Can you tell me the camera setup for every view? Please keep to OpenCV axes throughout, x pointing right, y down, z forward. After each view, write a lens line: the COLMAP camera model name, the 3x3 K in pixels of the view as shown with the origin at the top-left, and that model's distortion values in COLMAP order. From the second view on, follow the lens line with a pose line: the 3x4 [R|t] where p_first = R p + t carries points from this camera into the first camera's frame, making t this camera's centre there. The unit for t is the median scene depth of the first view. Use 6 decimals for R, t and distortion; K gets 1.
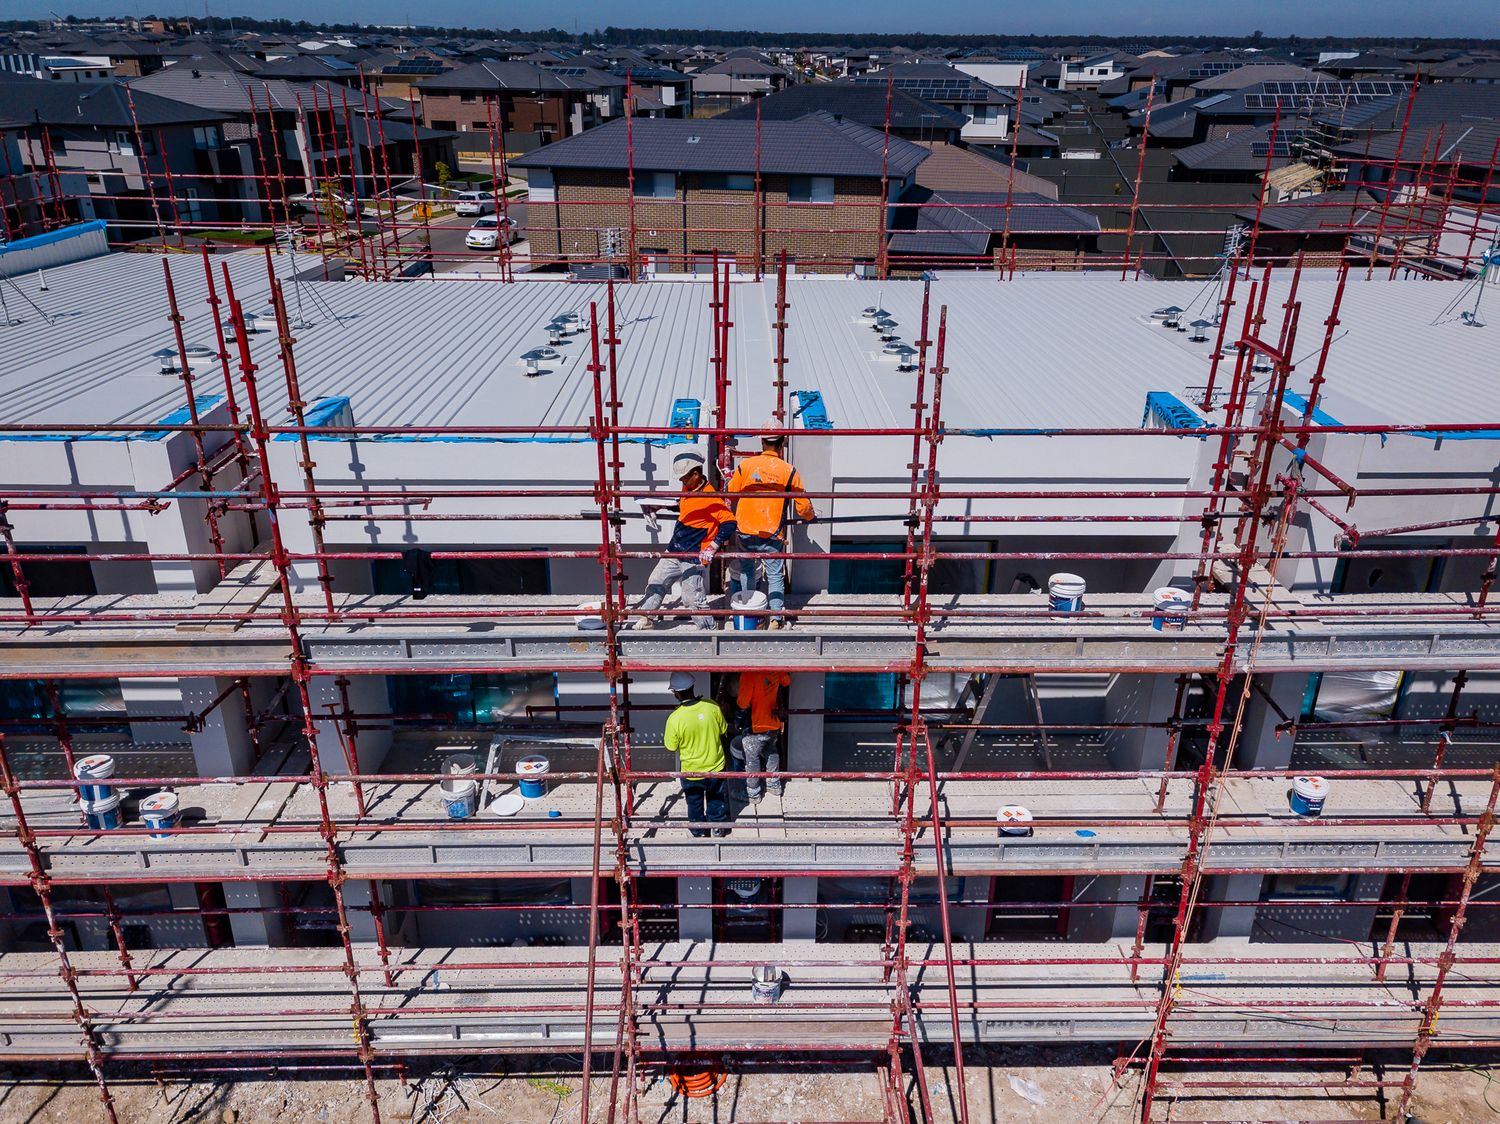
lens RADIAL K [[1162.5, 0, 745.7], [0, 1162.5, 584.7], [0, 0, 1]] dist [0.025091, 0.006576]
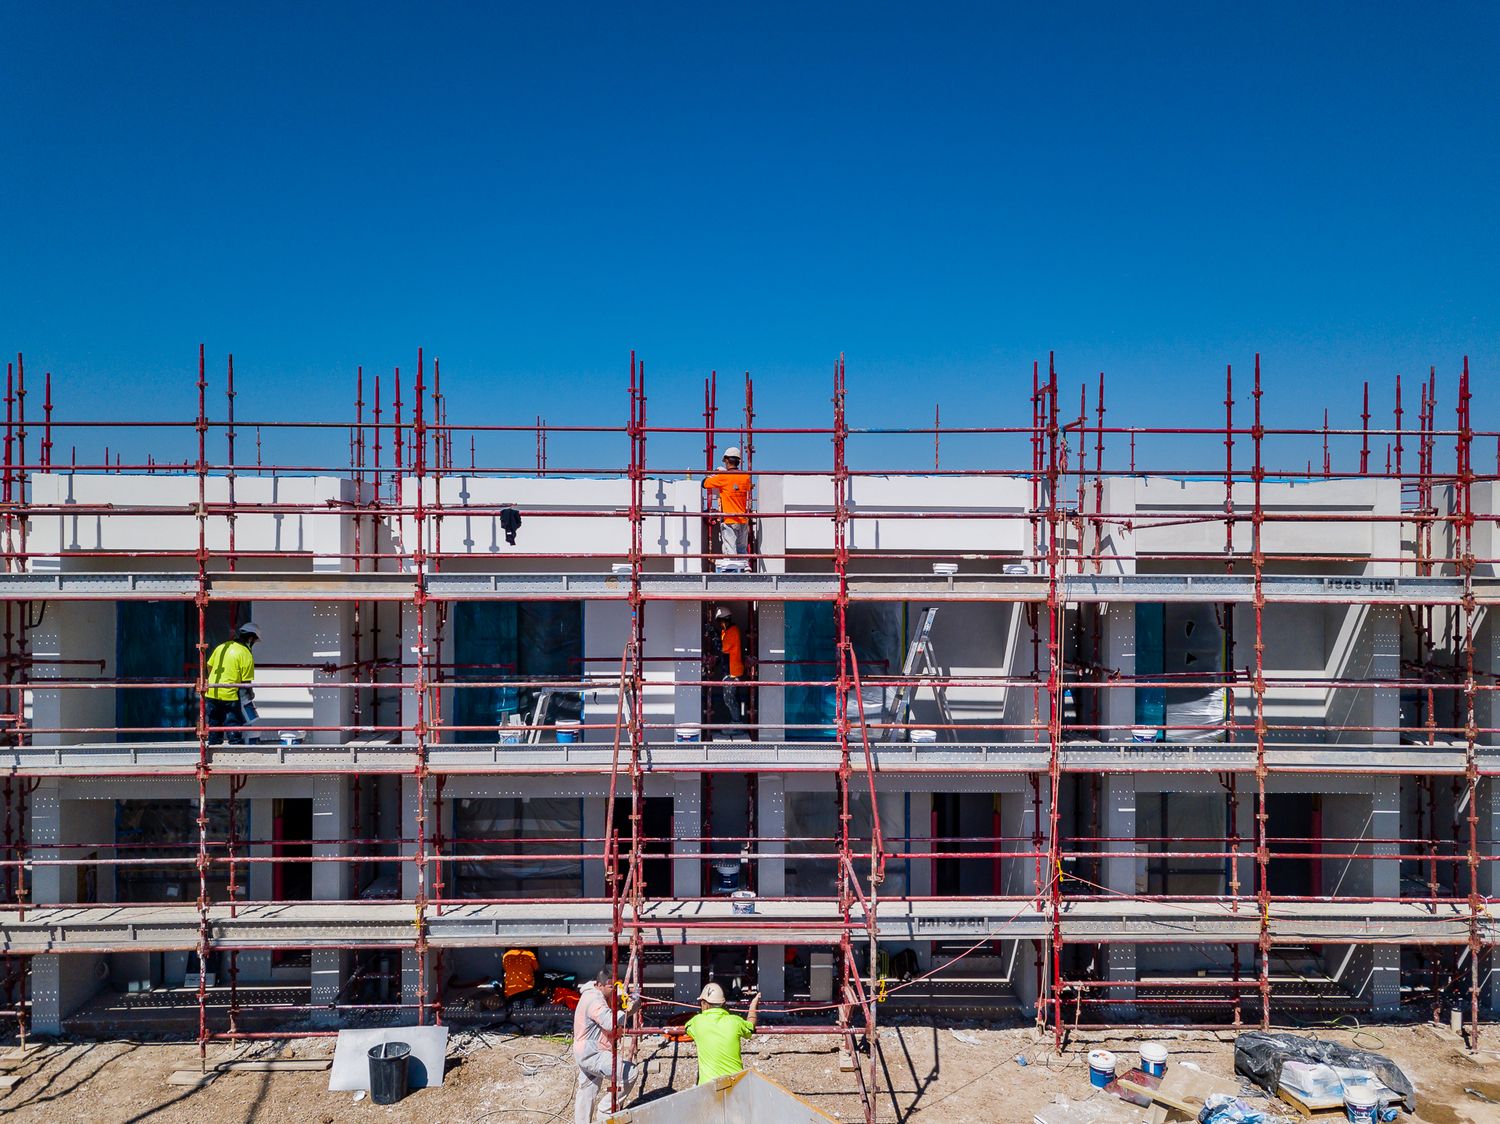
lens RADIAL K [[1148.9, 0, 755.7], [0, 1148.9, 557.3], [0, 0, 1]] dist [0.032798, -0.006070]
pose [[0.999877, -0.002668, 0.015431, 0.002663], [0.008421, 0.922404, -0.386133, 0.098284], [-0.013203, 0.386216, 0.922314, -0.059416]]
